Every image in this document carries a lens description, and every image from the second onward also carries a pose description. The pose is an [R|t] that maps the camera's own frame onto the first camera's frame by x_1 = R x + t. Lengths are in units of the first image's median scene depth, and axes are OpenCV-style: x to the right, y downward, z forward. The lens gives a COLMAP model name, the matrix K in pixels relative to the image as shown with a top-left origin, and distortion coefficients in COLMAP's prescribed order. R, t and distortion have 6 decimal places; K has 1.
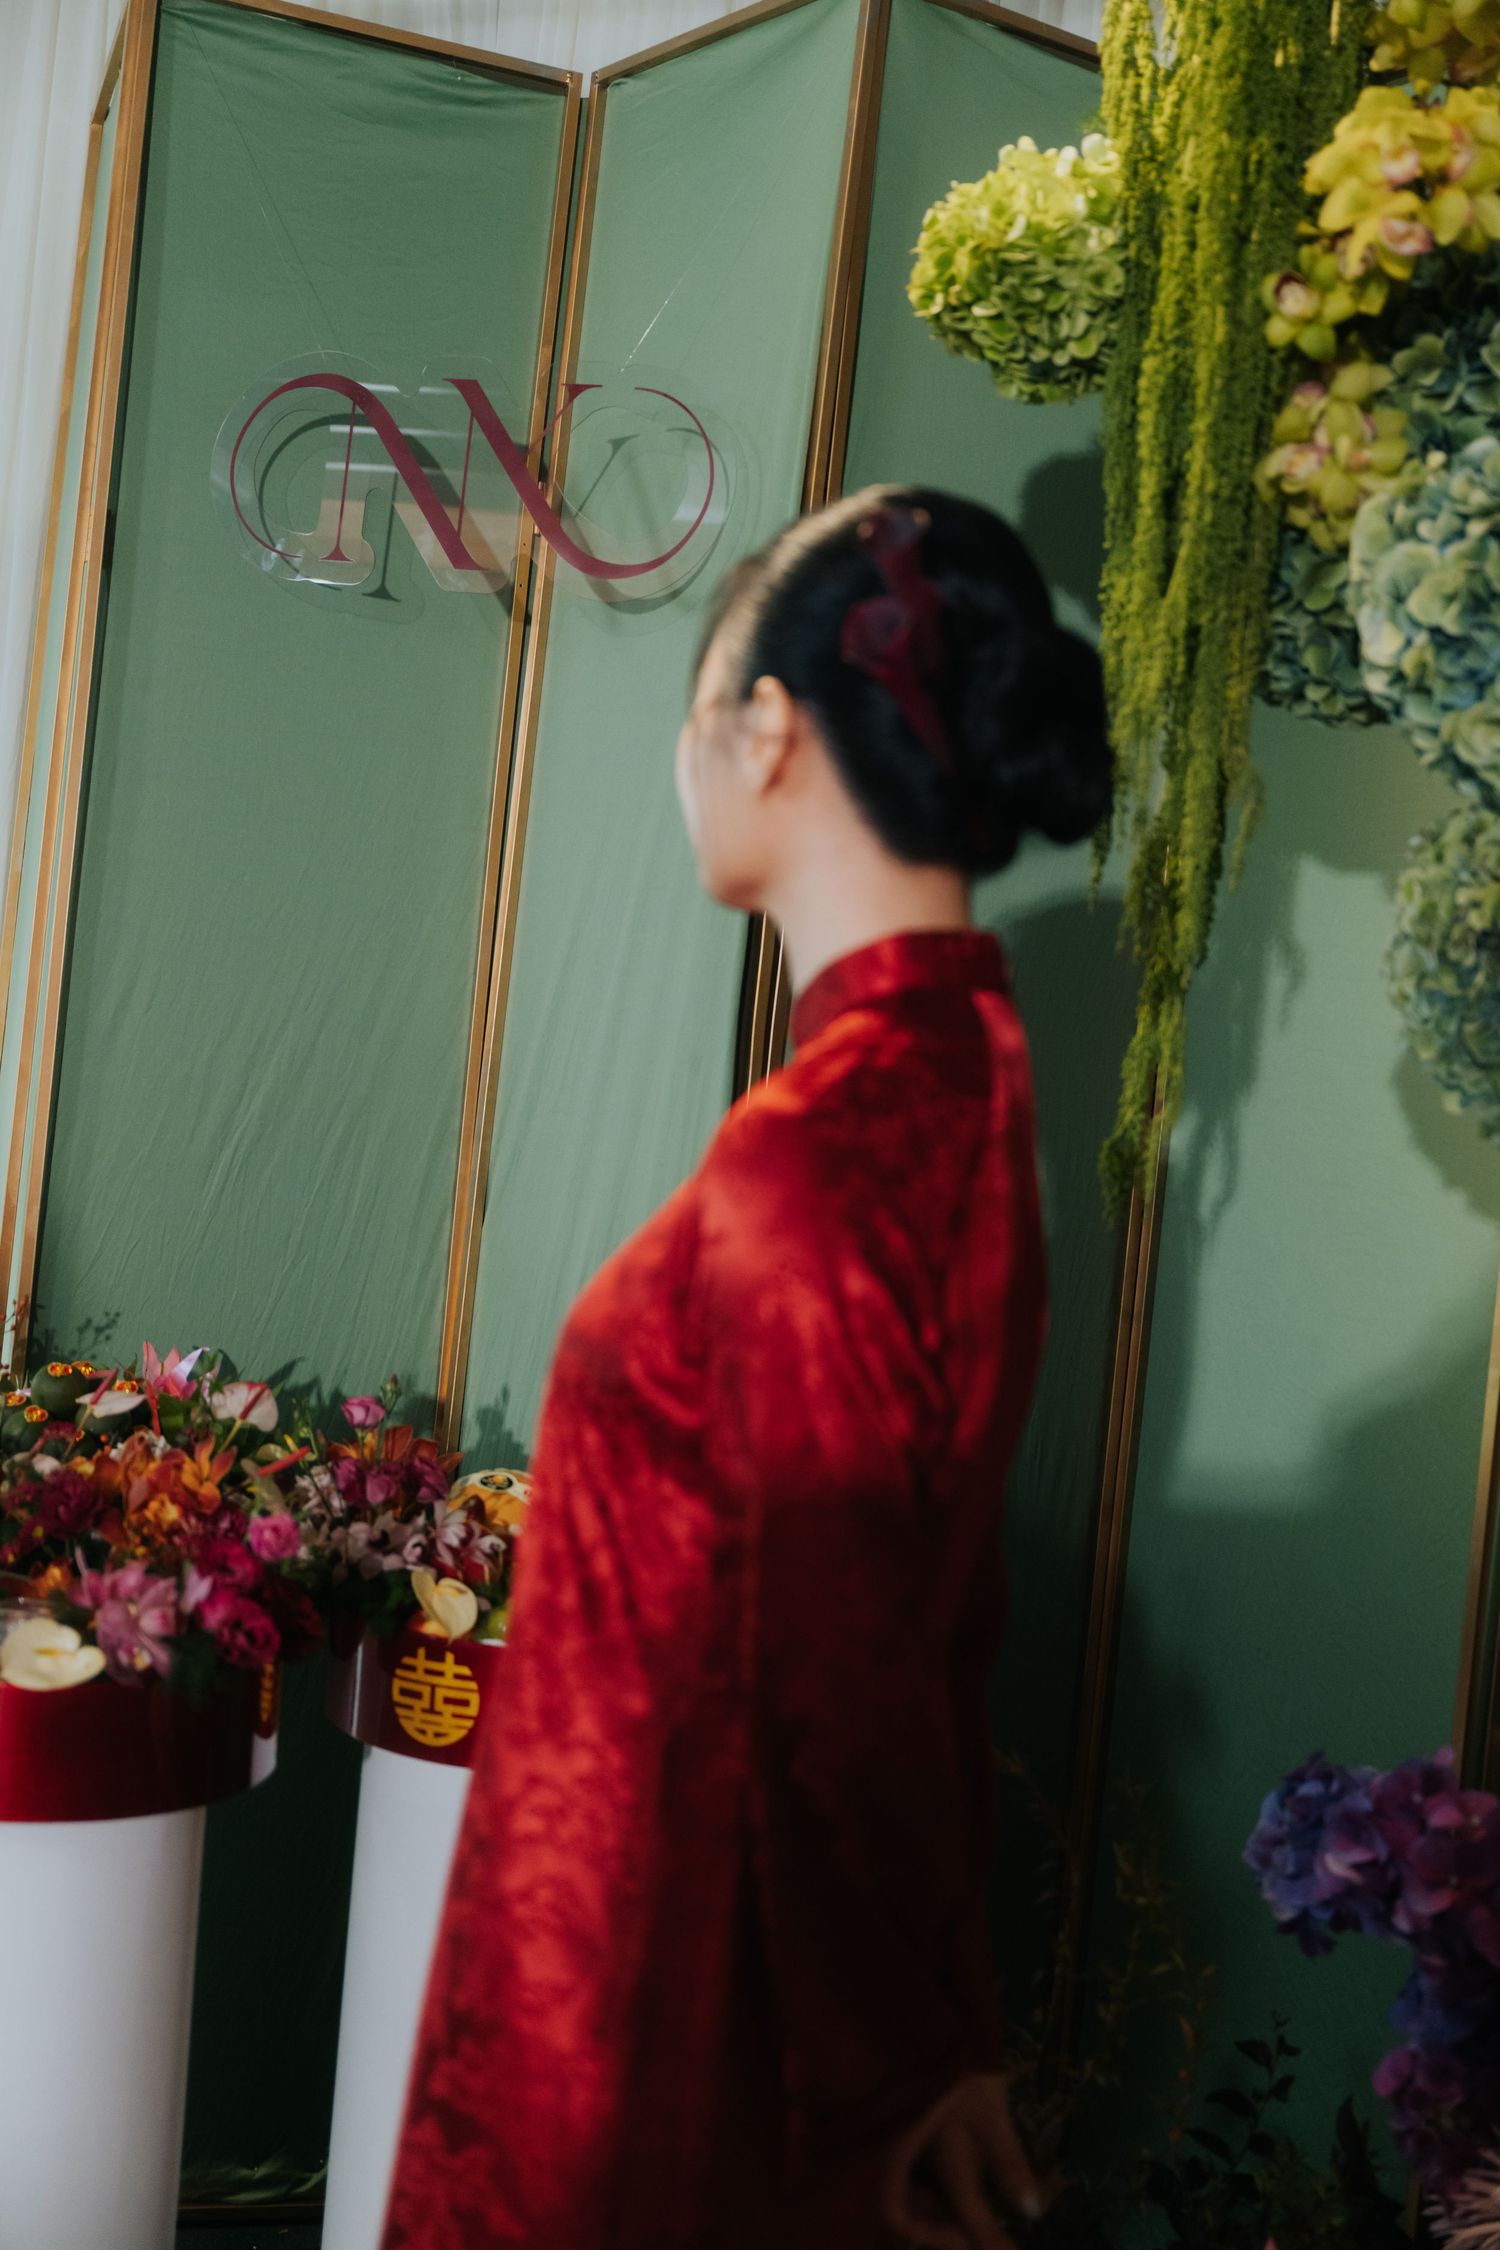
lens RADIAL K [[2652.3, 0, 750.0], [0, 2652.3, 1125.0], [0, 0, 1]] dist [0.004155, 0.005624]
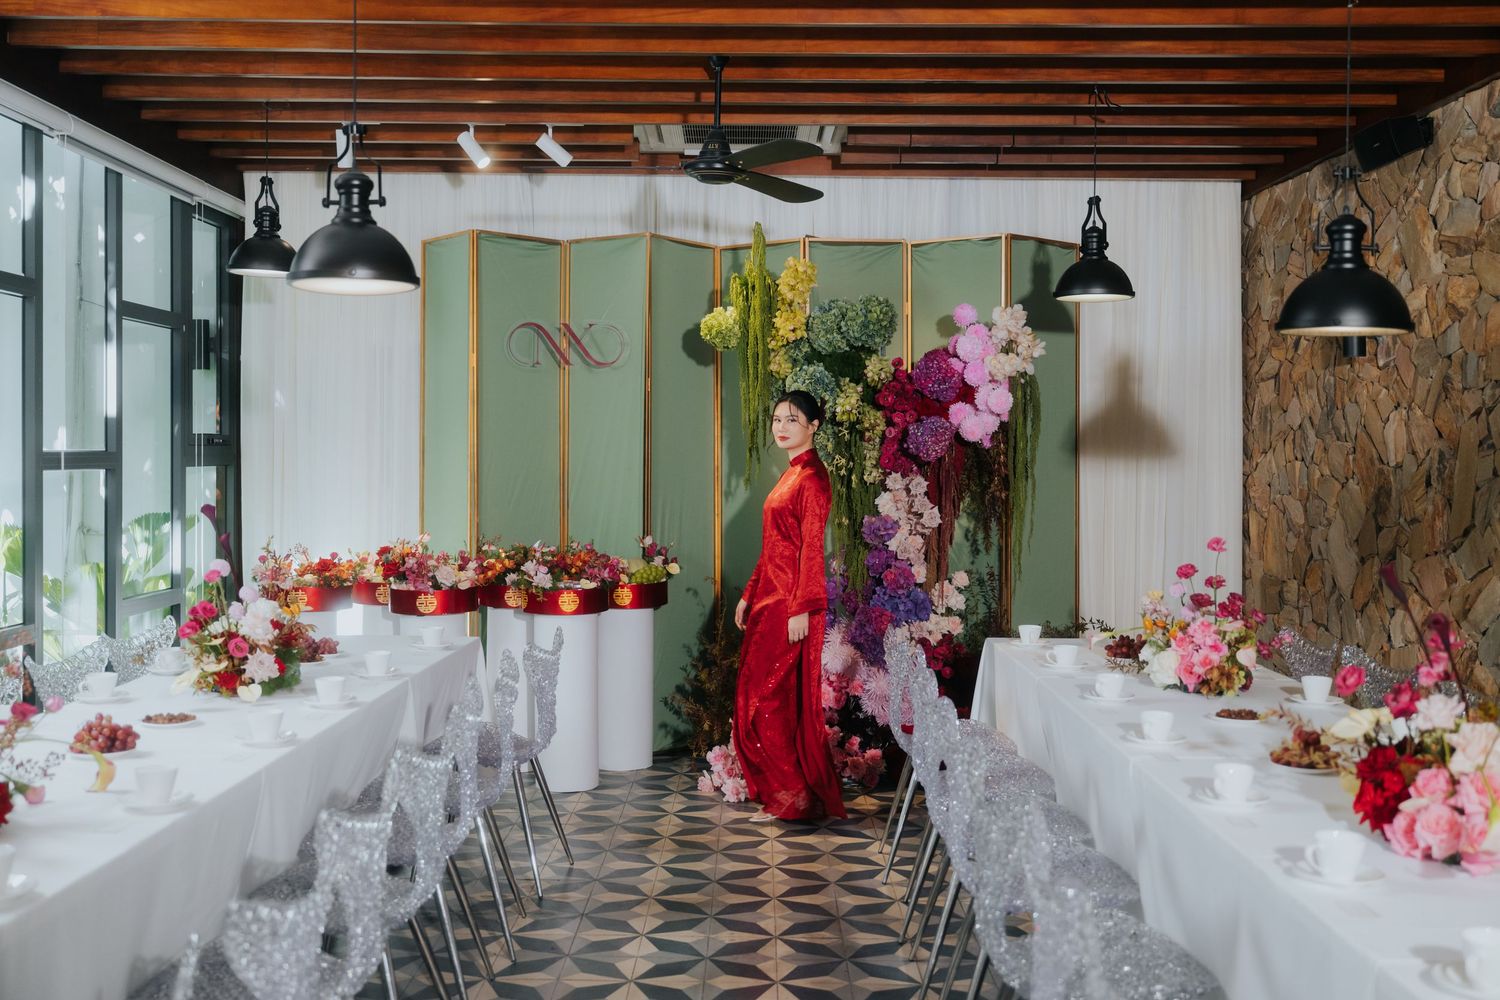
lens RADIAL K [[1534.5, 0, 750.0], [0, 1534.5, 500.0], [0, 0, 1]] dist [-0.003747, 0.031967]
pose [[0.937486, -0.101235, 0.332973, -1.073025], [0.091612, 0.994799, 0.044519, -0.102090], [-0.335748, -0.011231, 0.941885, -2.365884]]
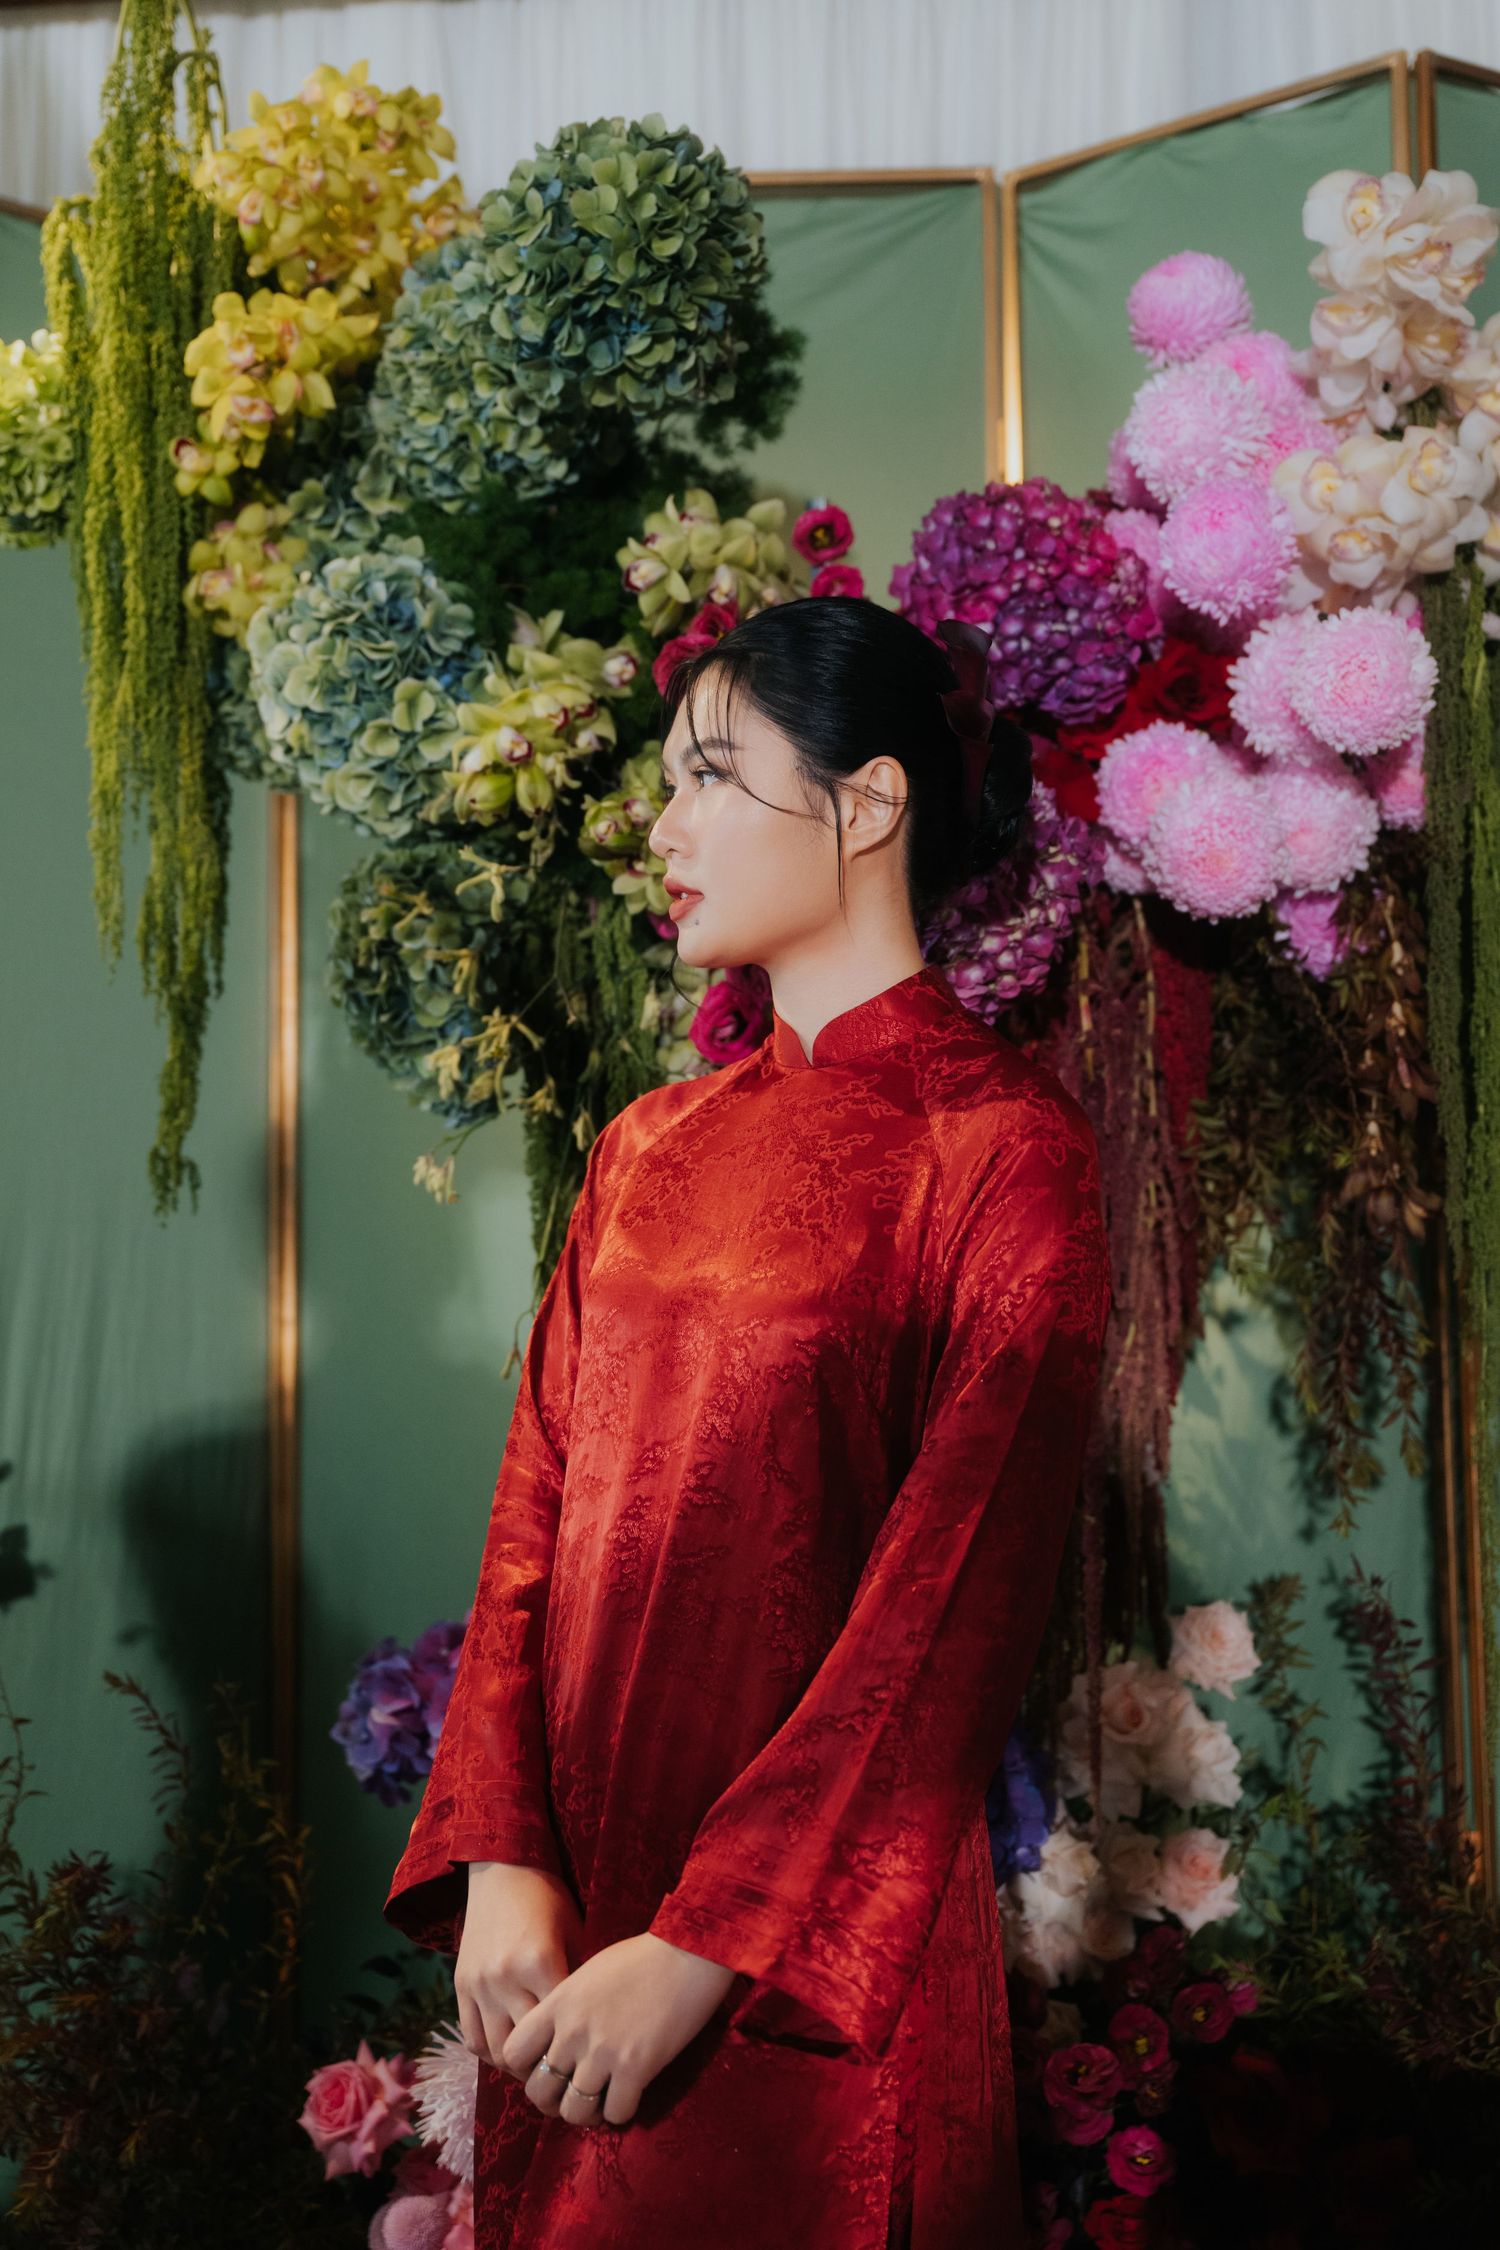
lens RADIAL K [[2642.3, 0, 718.2], [0, 2642.3, 1077.3], [0, 0, 1]] dist [0.006803, 0.012338]
pose [[0.972698, -0.097574, 0.210564, 0.151417], [0.109778, 0.992842, -0.047043, 0.064751], [-0.204466, 0.068874, 0.976448, -0.247686]]
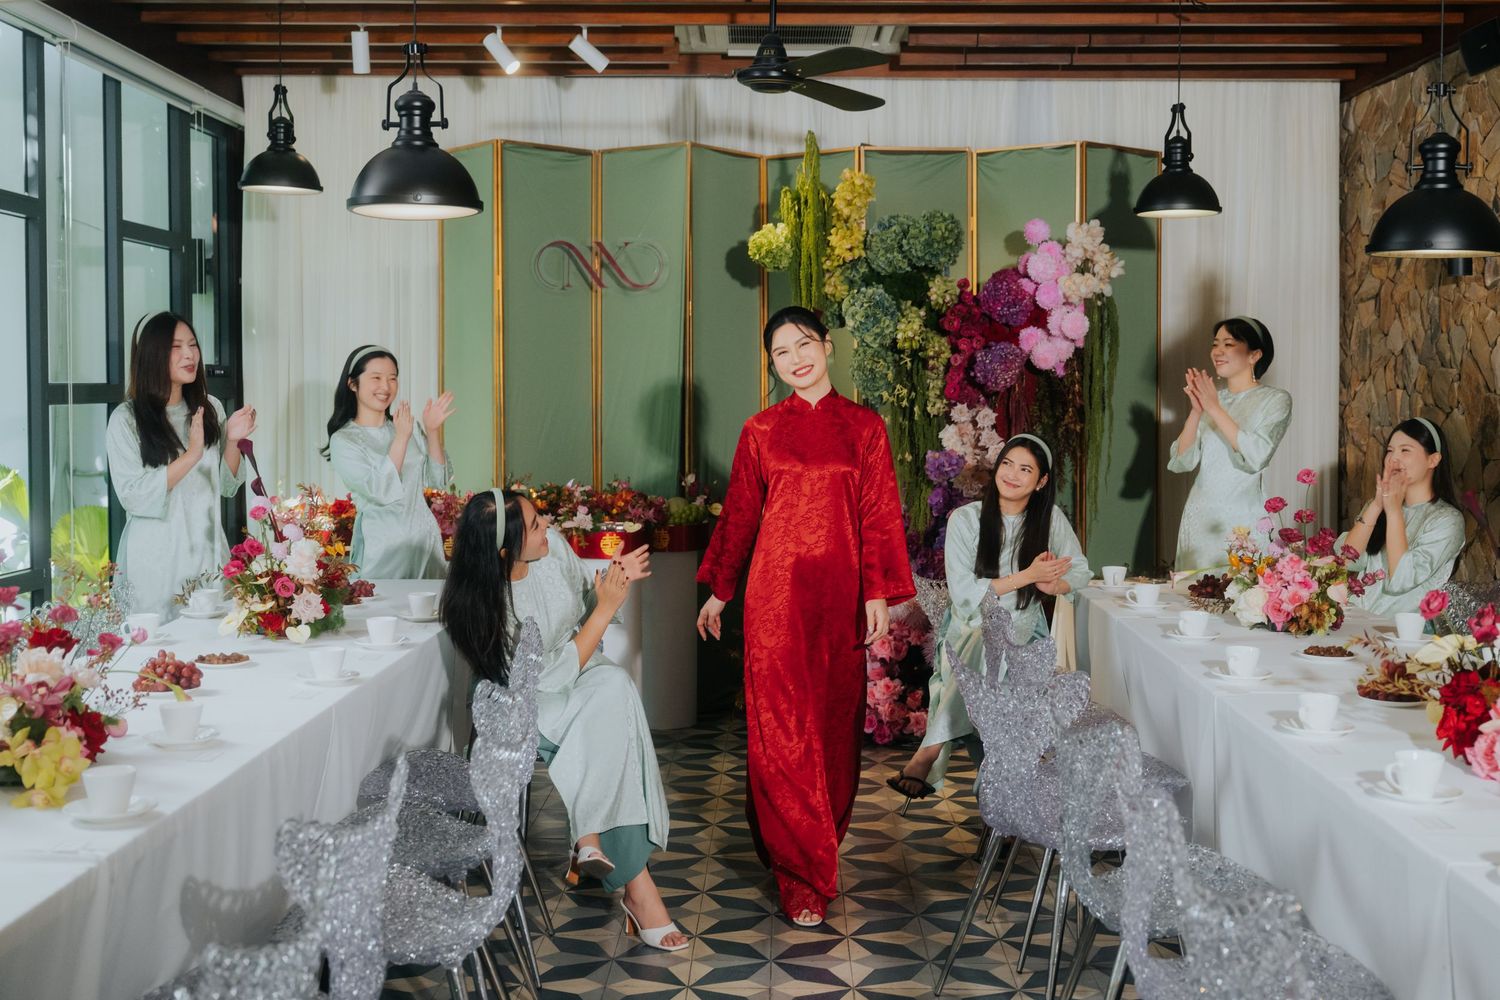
lens RADIAL K [[1767.2, 0, 778.0], [0, 1767.2, 486.2], [0, 0, 1]] dist [0.012521, -0.022189]
pose [[0.937213, -0.113926, 0.329625, -1.198146], [0.095596, 0.992860, 0.071352, -0.107726], [-0.335400, -0.035361, 0.941412, -2.558064]]
